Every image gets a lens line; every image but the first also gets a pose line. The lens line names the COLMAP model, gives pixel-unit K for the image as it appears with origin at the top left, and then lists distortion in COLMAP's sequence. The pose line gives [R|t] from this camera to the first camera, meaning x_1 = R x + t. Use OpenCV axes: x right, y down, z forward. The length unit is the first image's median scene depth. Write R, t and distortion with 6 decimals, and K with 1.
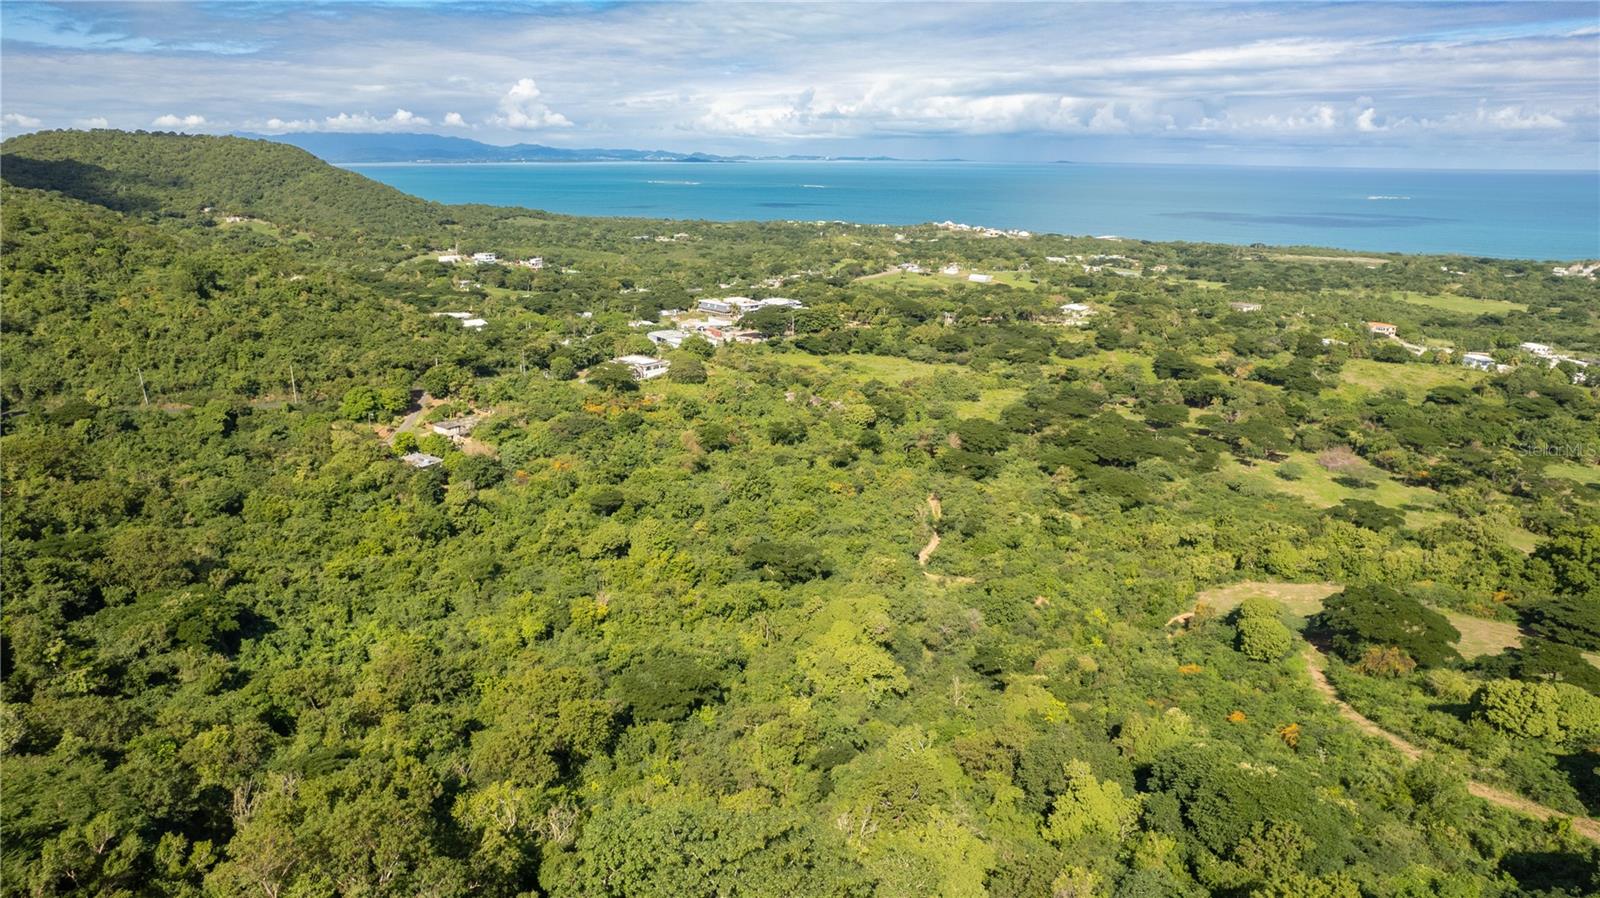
lens RADIAL K [[1021.1, 0, 808.5], [0, 1021.1, 442.4], [0, 0, 1]] dist [-0.077609, 0.072102]
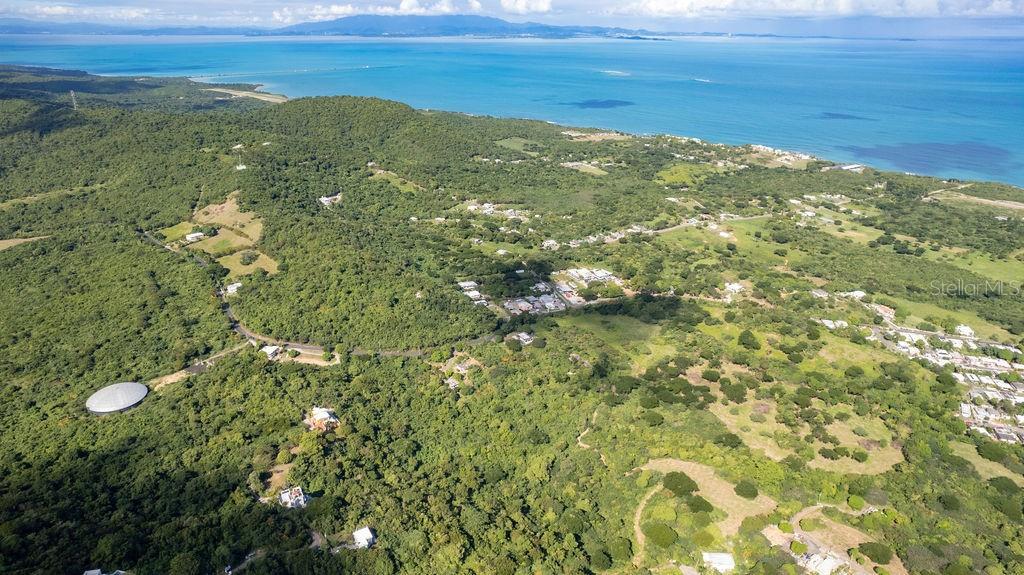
lens RADIAL K [[653.5, 0, 517.4], [0, 653.5, 283.3], [0, 0, 1]] dist [-0.077609, 0.072102]
pose [[0.960109, 0.106704, -0.258465, 0.310270], [-0.079234, 0.990259, 0.114491, -0.478526], [0.268164, -0.089445, 0.959212, -0.878907]]
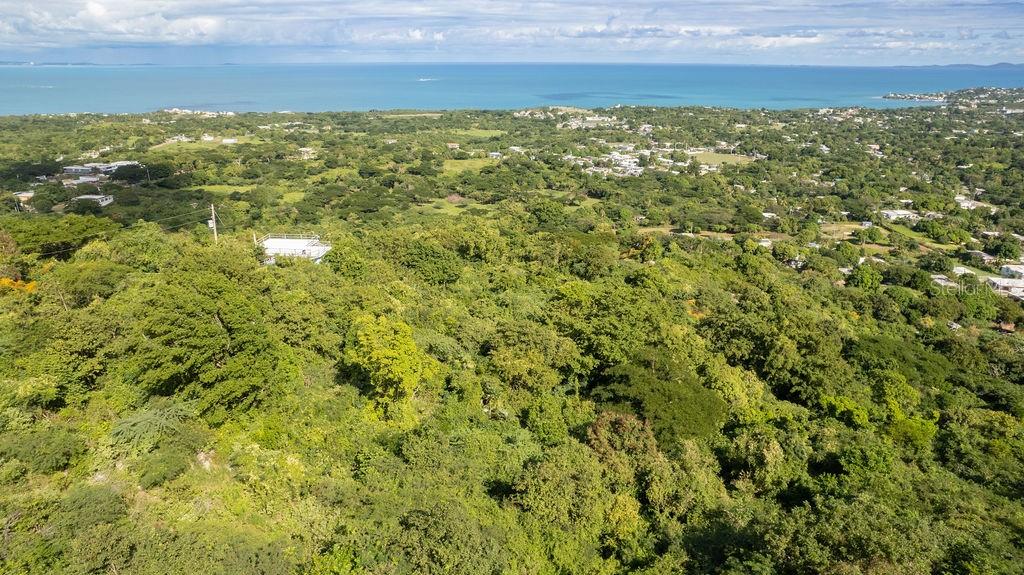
lens RADIAL K [[653.5, 0, 517.4], [0, 653.5, 283.3], [0, 0, 1]] dist [-0.077609, 0.072102]
pose [[0.799830, -0.201575, 0.565366, -0.245859], [0.167198, 0.979463, 0.112679, 0.062936], [-0.576469, 0.004404, 0.817107, -0.307316]]
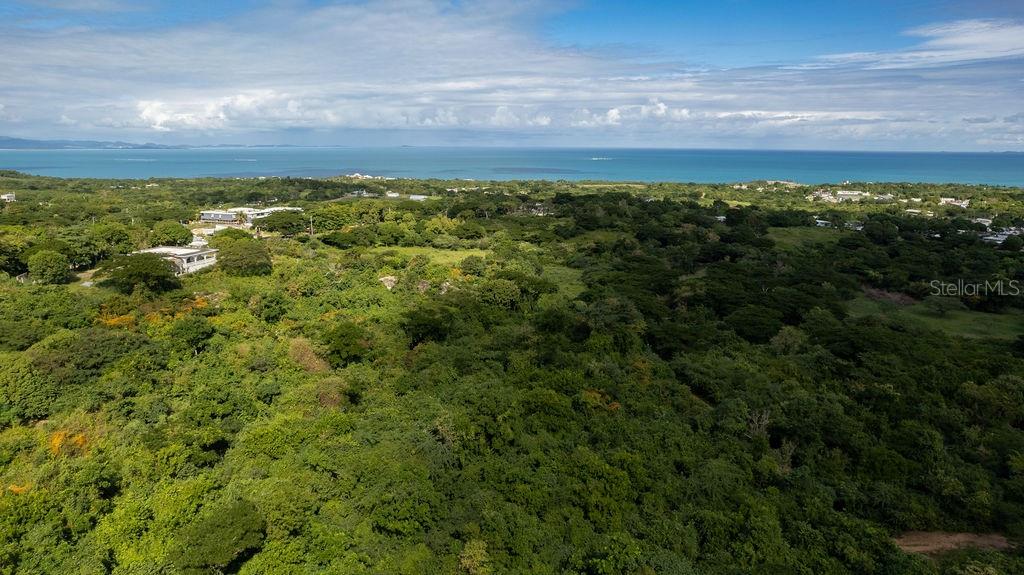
lens RADIAL K [[654.7, 0, 515.4], [0, 654.7, 281.7], [0, 0, 1]] dist [-0.077442, 0.073051]
pose [[0.918880, -0.084451, 0.385394, -0.126674], [0.109718, 0.992988, -0.044005, -0.011635], [-0.378975, 0.082720, 0.921702, 0.504913]]
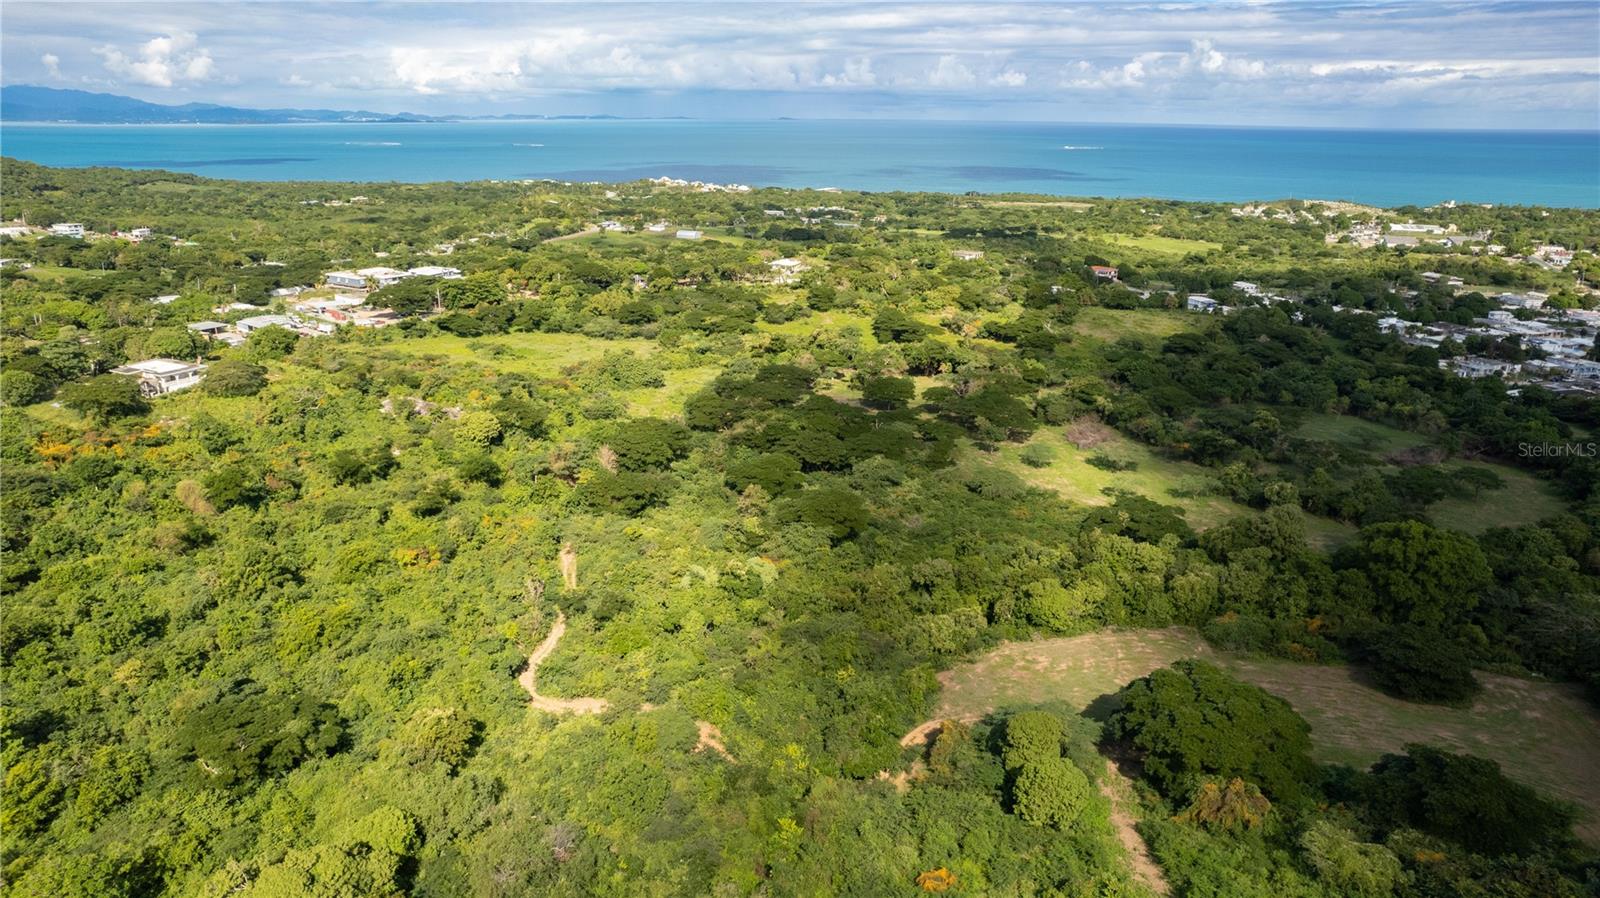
lens RADIAL K [[1021.1, 0, 808.5], [0, 1021.1, 442.4], [0, 0, 1]] dist [-0.077609, 0.072102]
pose [[0.966449, -0.079652, 0.244198, 0.096346], [0.070215, 0.996418, 0.047121, -0.032363], [-0.247077, -0.028394, 0.968580, 0.241783]]
